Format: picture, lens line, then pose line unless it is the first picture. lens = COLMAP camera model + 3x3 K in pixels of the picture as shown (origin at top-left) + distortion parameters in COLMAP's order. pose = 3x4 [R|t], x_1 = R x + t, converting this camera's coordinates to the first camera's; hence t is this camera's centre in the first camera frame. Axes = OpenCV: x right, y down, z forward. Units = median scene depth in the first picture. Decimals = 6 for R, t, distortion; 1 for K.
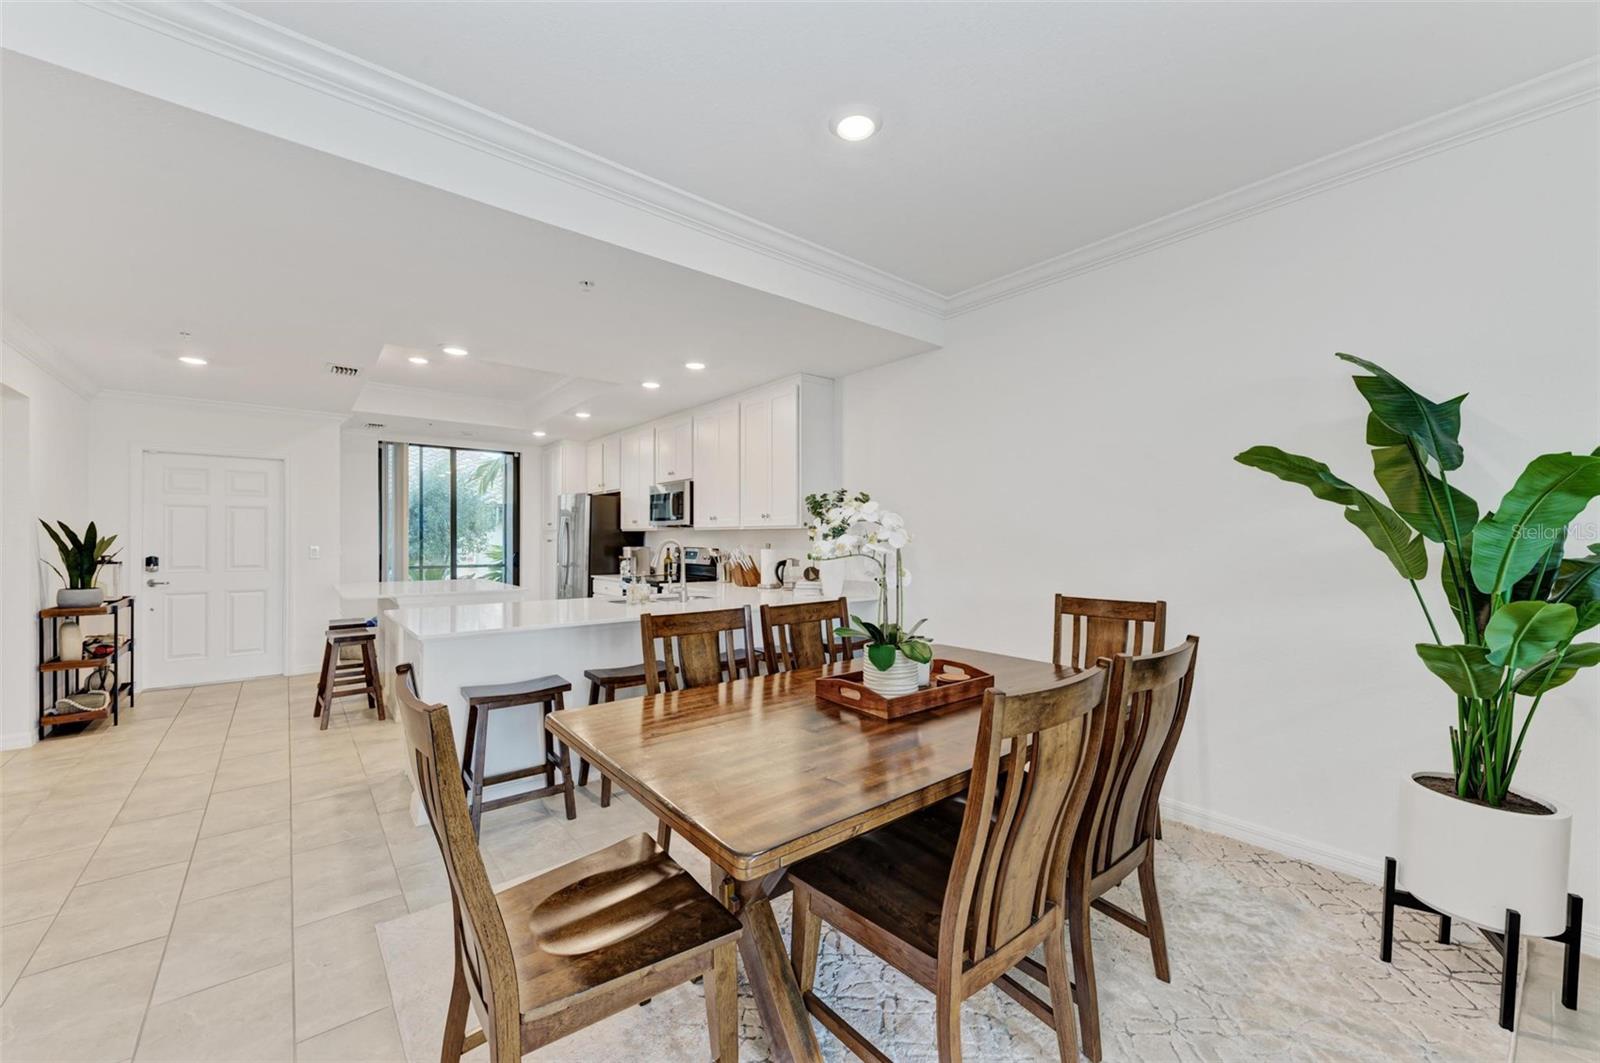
lens RADIAL K [[600.1, 0, 805.1], [0, 600.1, 538.4], [0, 0, 1]] dist [0.011919, -0.003616]
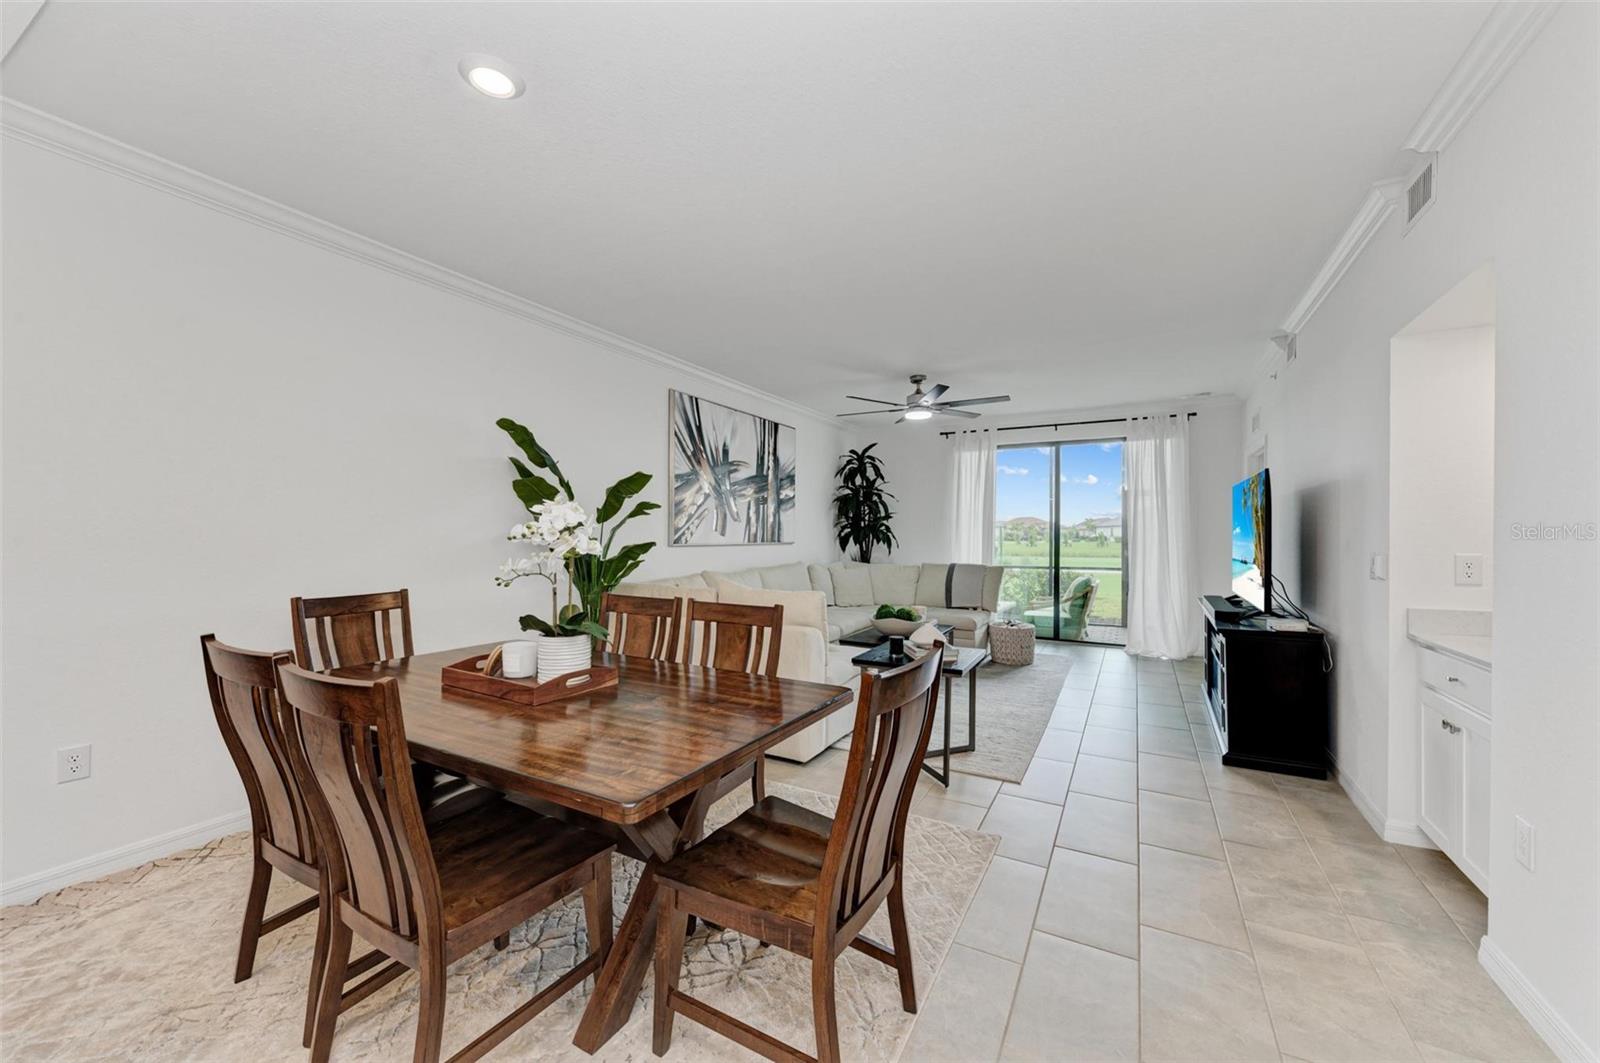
lens RADIAL K [[600.1, 0, 798.4], [0, 600.1, 540.9], [0, 0, 1]] dist [0.011919, -0.003616]
pose [[-0.344189, -0.012311, 0.938820, -0.418000], [-0.004476, 0.999924, 0.011472, -0.001834], [-0.938890, -0.000254, -0.344218, 0.394914]]
